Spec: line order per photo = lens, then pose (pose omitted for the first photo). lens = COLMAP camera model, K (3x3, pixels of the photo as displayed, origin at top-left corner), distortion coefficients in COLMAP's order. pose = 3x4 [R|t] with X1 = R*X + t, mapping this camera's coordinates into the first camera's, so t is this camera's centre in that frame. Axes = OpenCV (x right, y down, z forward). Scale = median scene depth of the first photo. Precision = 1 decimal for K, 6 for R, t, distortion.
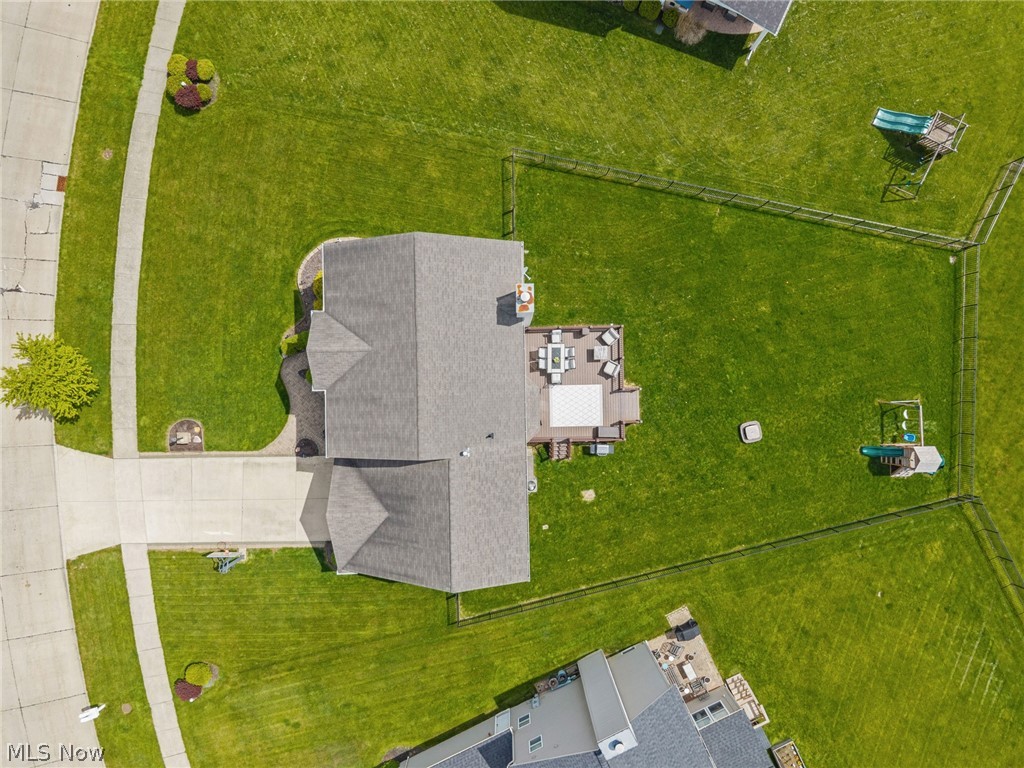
lens RADIAL K [[697.1, 0, 510.9], [0, 697.1, 382.4], [0, 0, 1]] dist [0.000607, -0.000127]
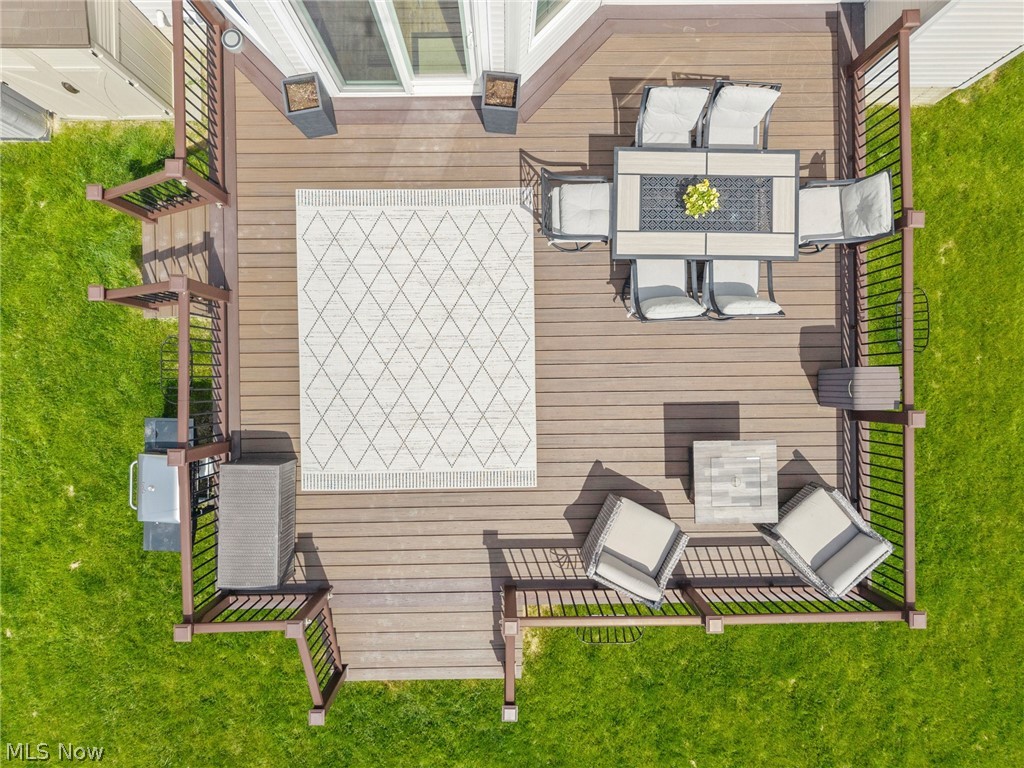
lens RADIAL K [[697.1, 0, 510.6], [0, 697.1, 385.0], [0, 0, 1]] dist [0.000607, -0.000127]
pose [[-0.002967, 0.999727, 0.023178, 0.101667], [-0.999960, -0.003163, 0.008424, 0.008584], [0.008495, -0.023152, 0.999696, 0.829601]]
